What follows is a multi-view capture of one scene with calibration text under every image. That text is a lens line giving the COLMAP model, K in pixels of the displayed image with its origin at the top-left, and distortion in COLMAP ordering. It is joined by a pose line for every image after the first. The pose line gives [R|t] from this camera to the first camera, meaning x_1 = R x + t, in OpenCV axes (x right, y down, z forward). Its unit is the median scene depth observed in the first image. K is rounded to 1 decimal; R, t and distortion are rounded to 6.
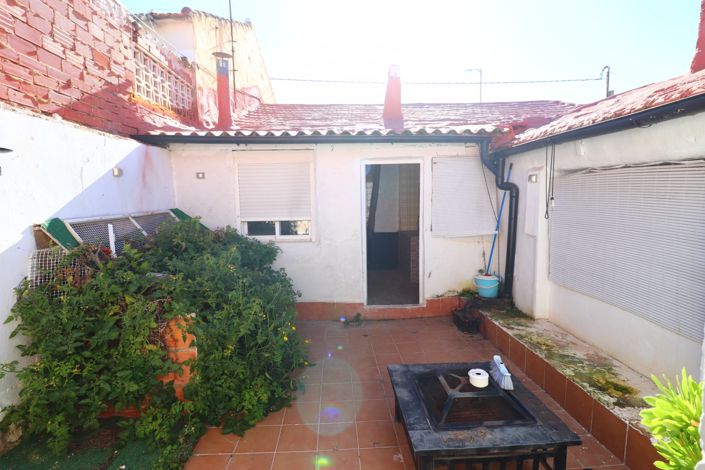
lens RADIAL K [[338.5, 0, 350.3], [0, 338.5, 231.2], [0, 0, 1]] dist [0.012536, -0.022937]
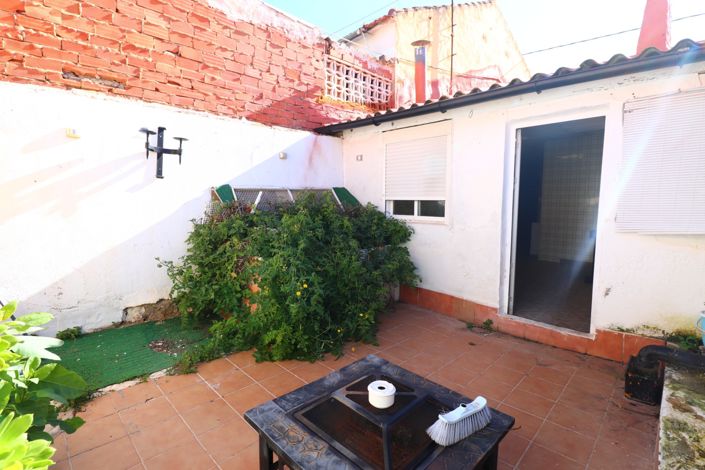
lens RADIAL K [[338.5, 0, 350.3], [0, 338.5, 231.2], [0, 0, 1]] dist [0.012536, -0.022937]
pose [[0.660716, 0.089497, -0.745281, 0.417617], [-0.088927, 0.995207, 0.040672, 0.037387], [0.745349, 0.039403, 0.665509, 0.245017]]
